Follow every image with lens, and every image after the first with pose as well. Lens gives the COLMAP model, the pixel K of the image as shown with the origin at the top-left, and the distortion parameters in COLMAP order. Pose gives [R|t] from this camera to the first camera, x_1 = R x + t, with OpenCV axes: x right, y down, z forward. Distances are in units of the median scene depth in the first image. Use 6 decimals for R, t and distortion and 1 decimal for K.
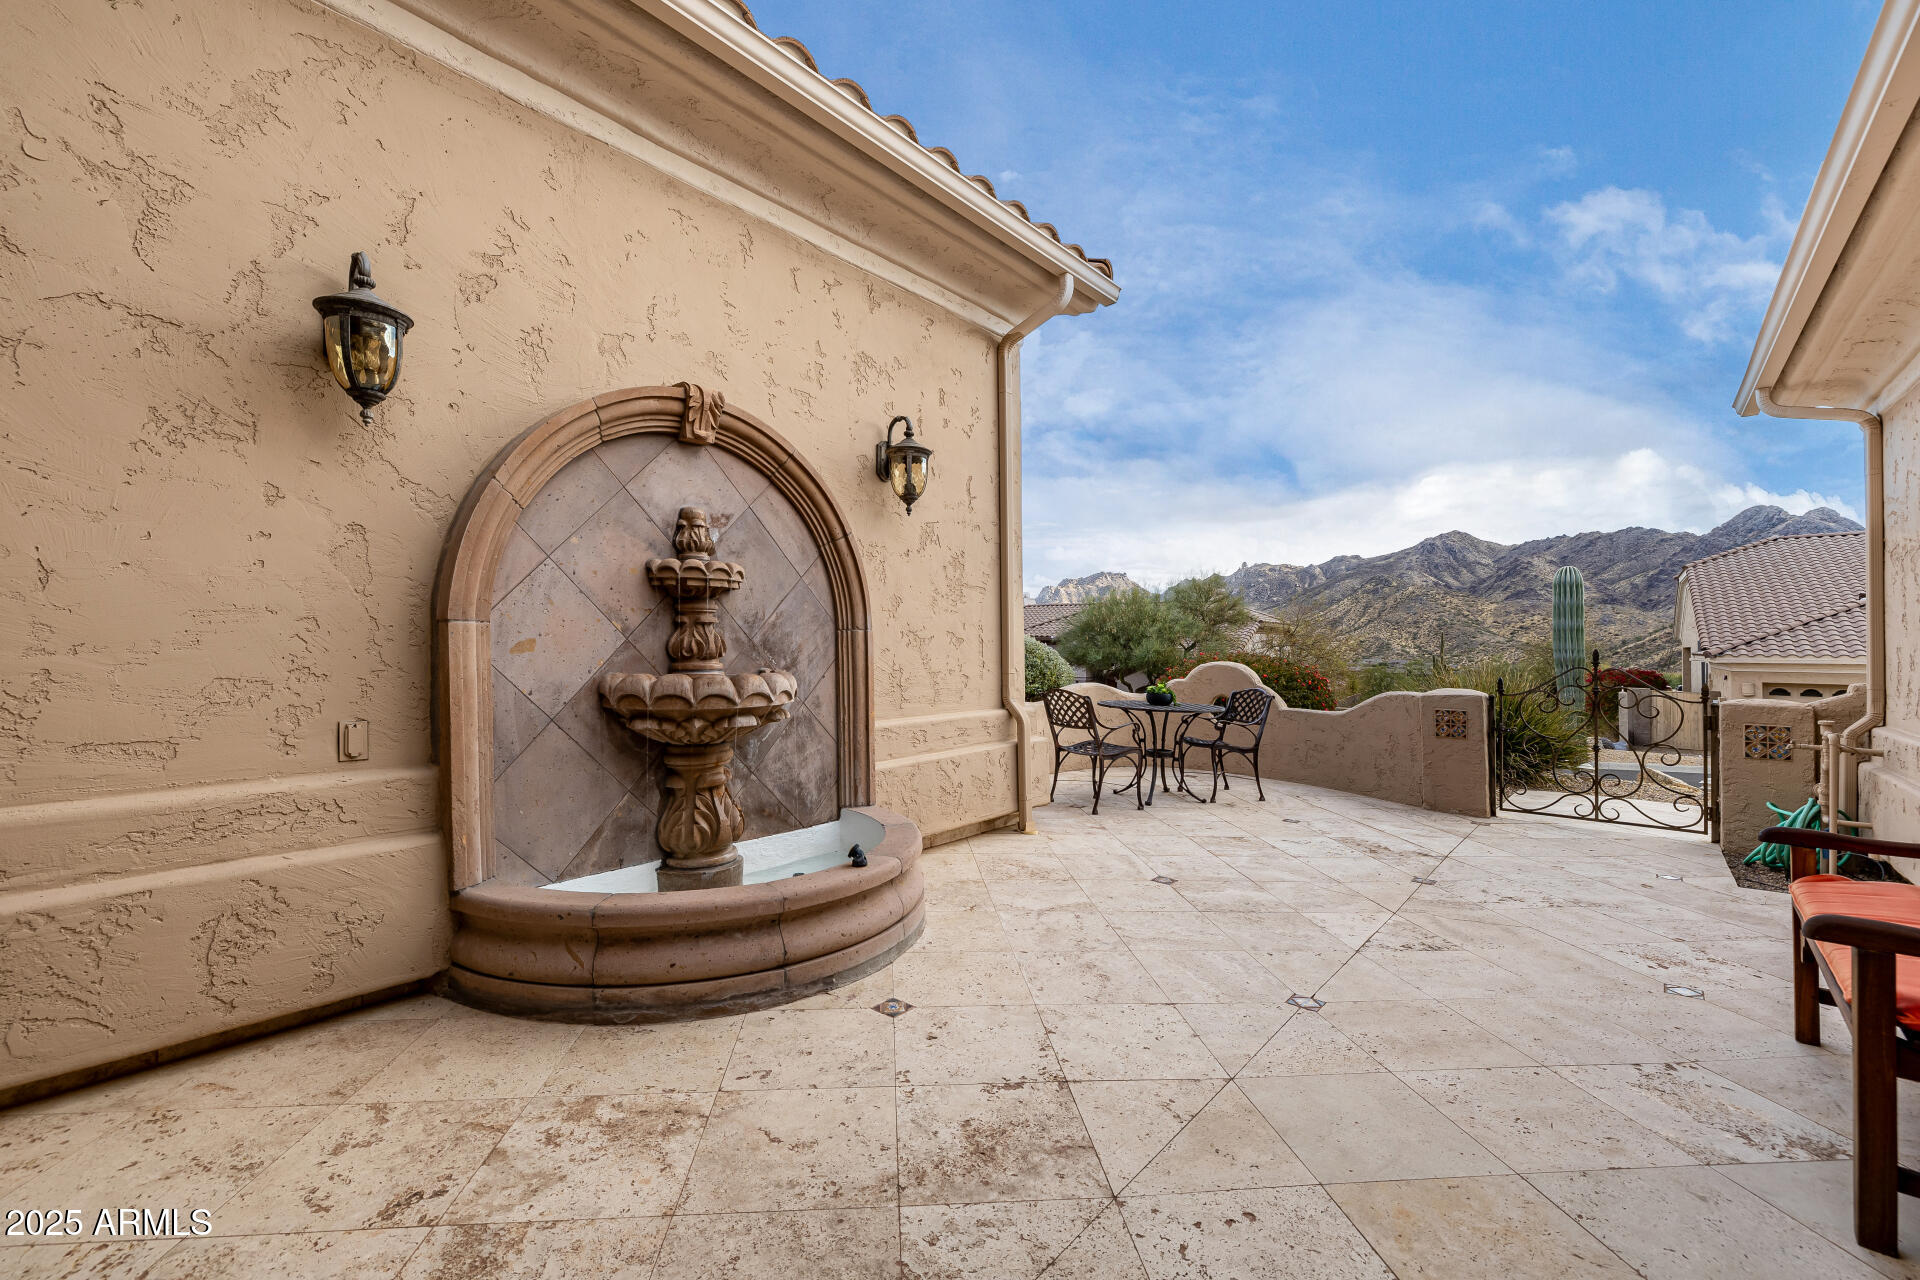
lens RADIAL K [[808.4, 0, 972.5], [0, 808.4, 639.4], [0, 0, 1]] dist [0.001976, -0.000400]
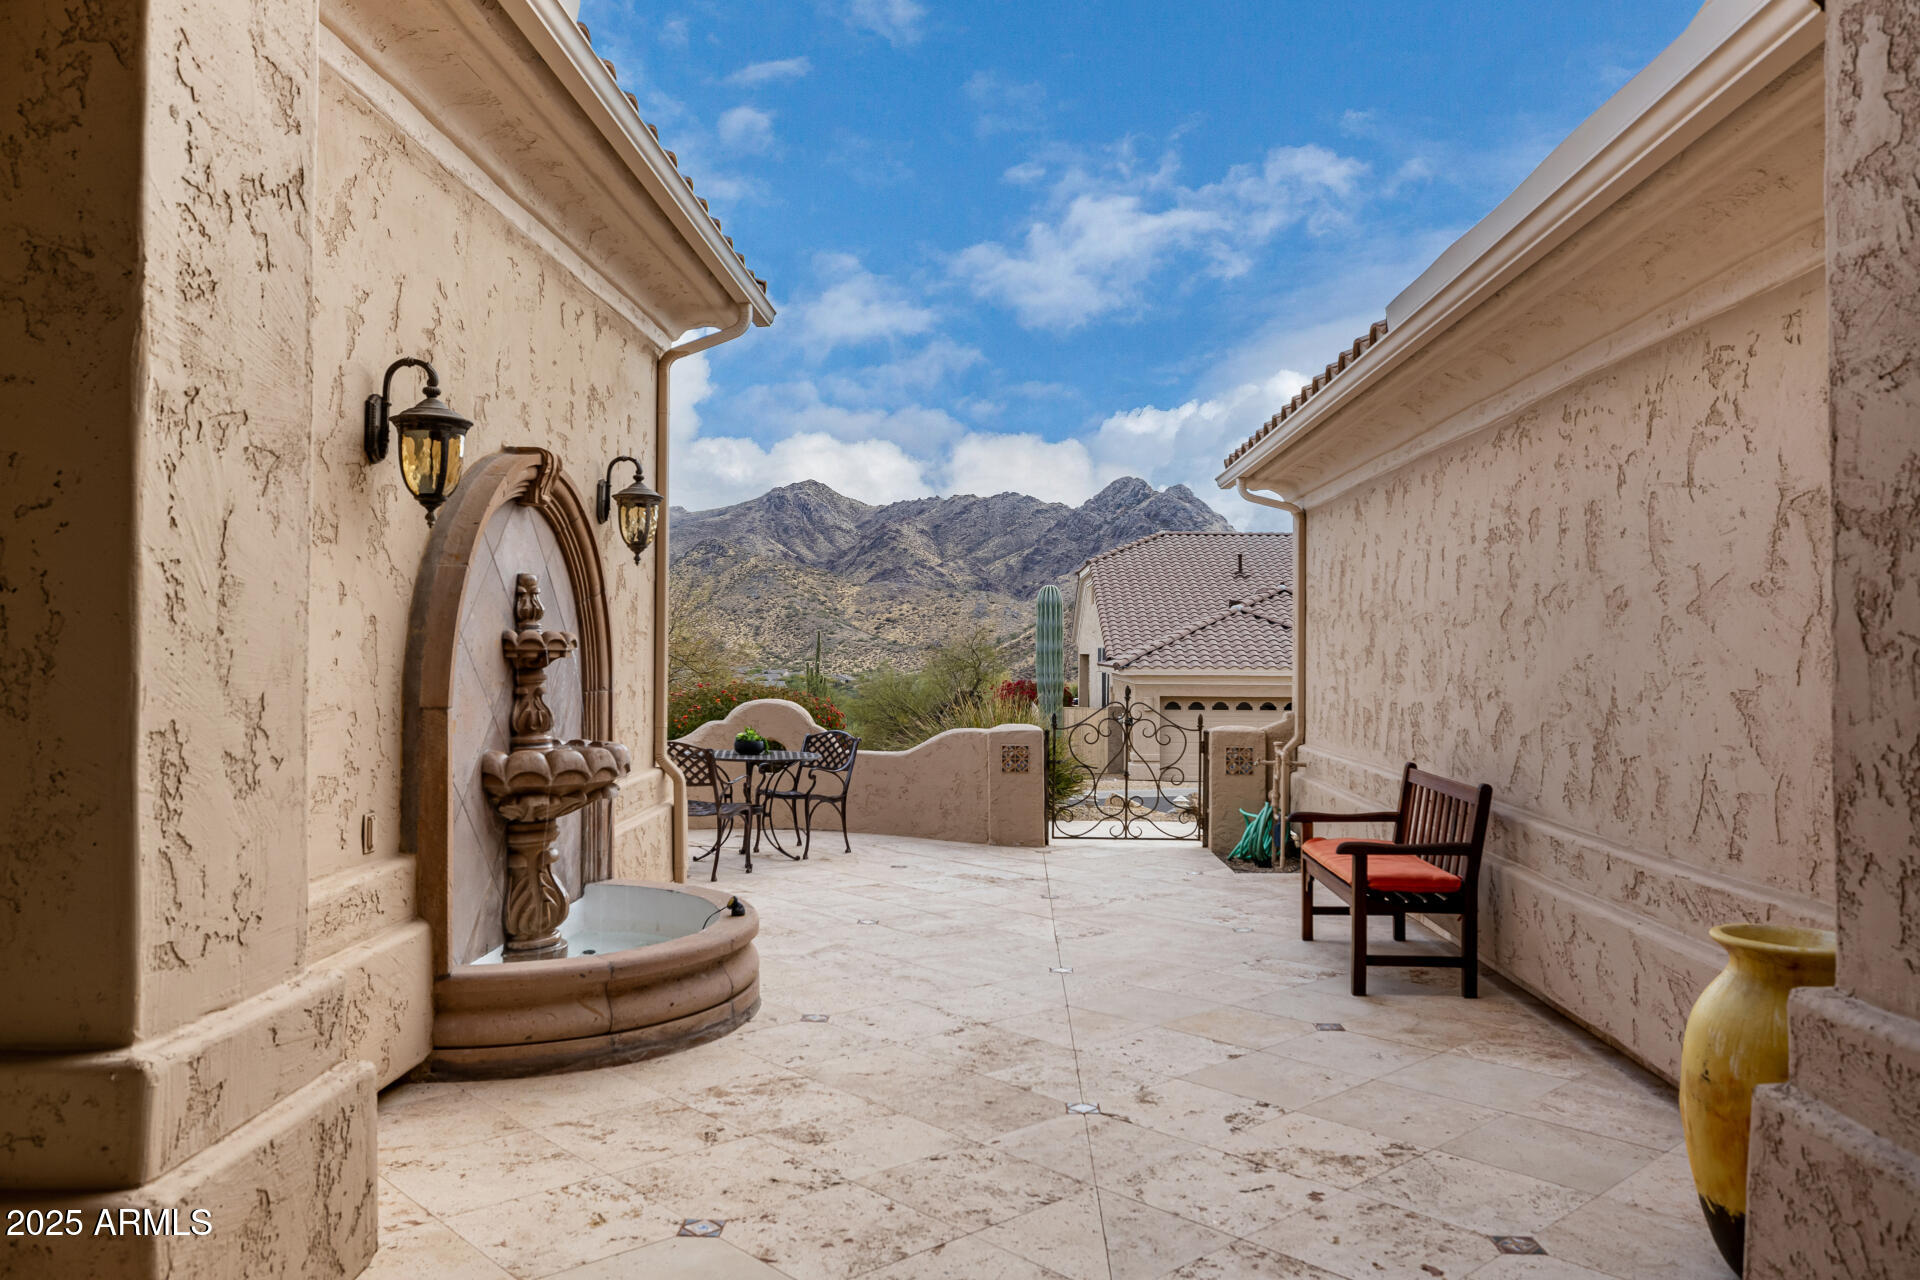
lens RADIAL K [[1360.9, 0, 942.3], [0, 1360.9, 648.6], [0, 0, 1]] dist [-0.009595, -0.000835]
pose [[0.802496, -0.002770, 0.596651, -0.906786], [-0.003627, 0.999948, 0.009521, -0.090959], [-0.596646, -0.009804, 0.802444, -0.577178]]
